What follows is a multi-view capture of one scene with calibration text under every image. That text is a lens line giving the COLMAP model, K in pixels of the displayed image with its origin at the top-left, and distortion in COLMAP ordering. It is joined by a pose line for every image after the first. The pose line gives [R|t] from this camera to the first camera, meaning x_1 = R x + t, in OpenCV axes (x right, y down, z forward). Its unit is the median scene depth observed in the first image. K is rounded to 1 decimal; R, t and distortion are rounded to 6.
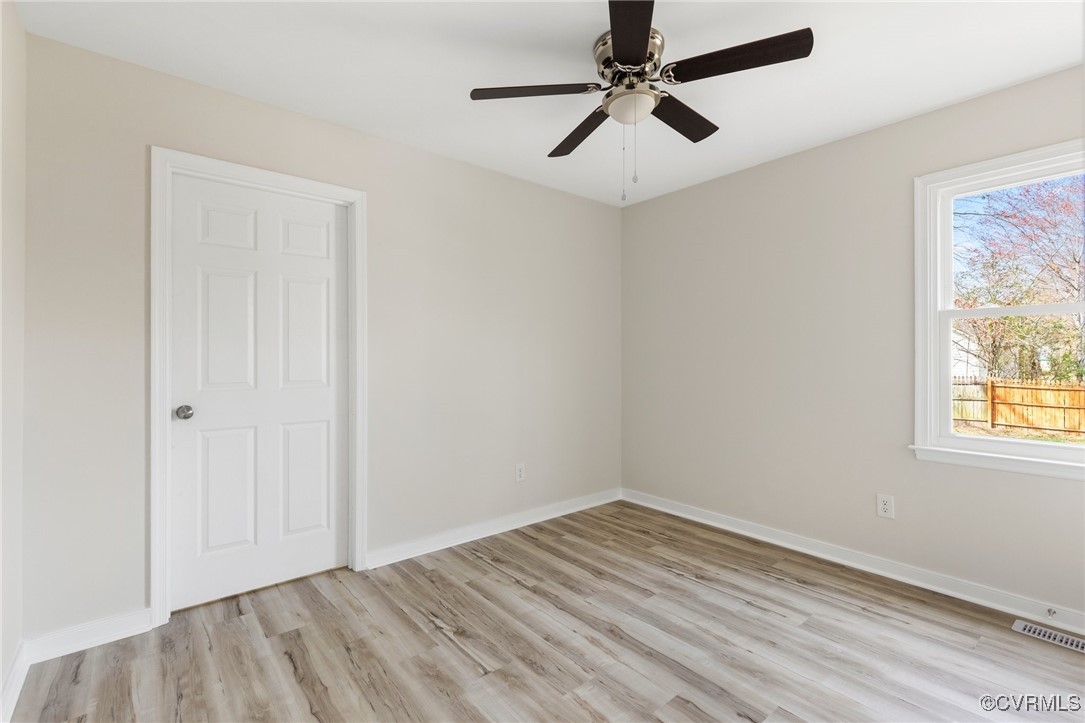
lens RADIAL K [[484.3, 0, 542.5], [0, 484.3, 361.5], [0, 0, 1]] dist [0.009679, 0.000445]
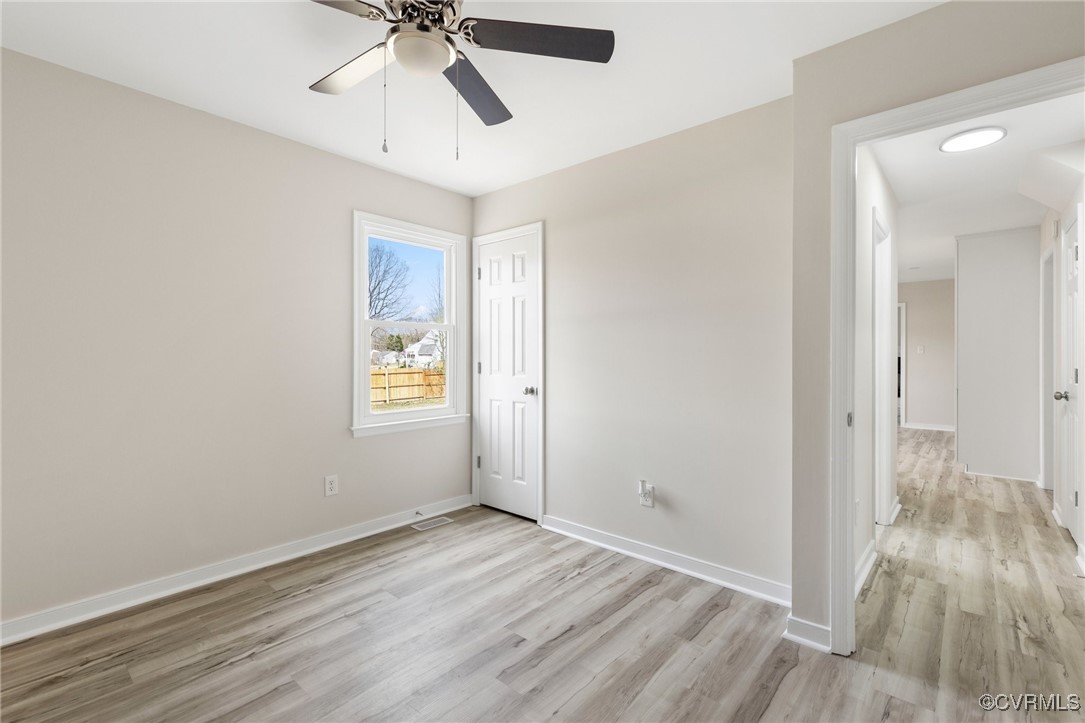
lens RADIAL K [[484.3, 0, 542.5], [0, 484.3, 361.5], [0, 0, 1]] dist [0.009679, 0.000445]
pose [[-0.148957, -0.009230, 0.988801, -0.510113], [0.004302, 0.999941, 0.009982, -0.003226], [-0.988834, 0.005740, -0.148909, 0.699942]]
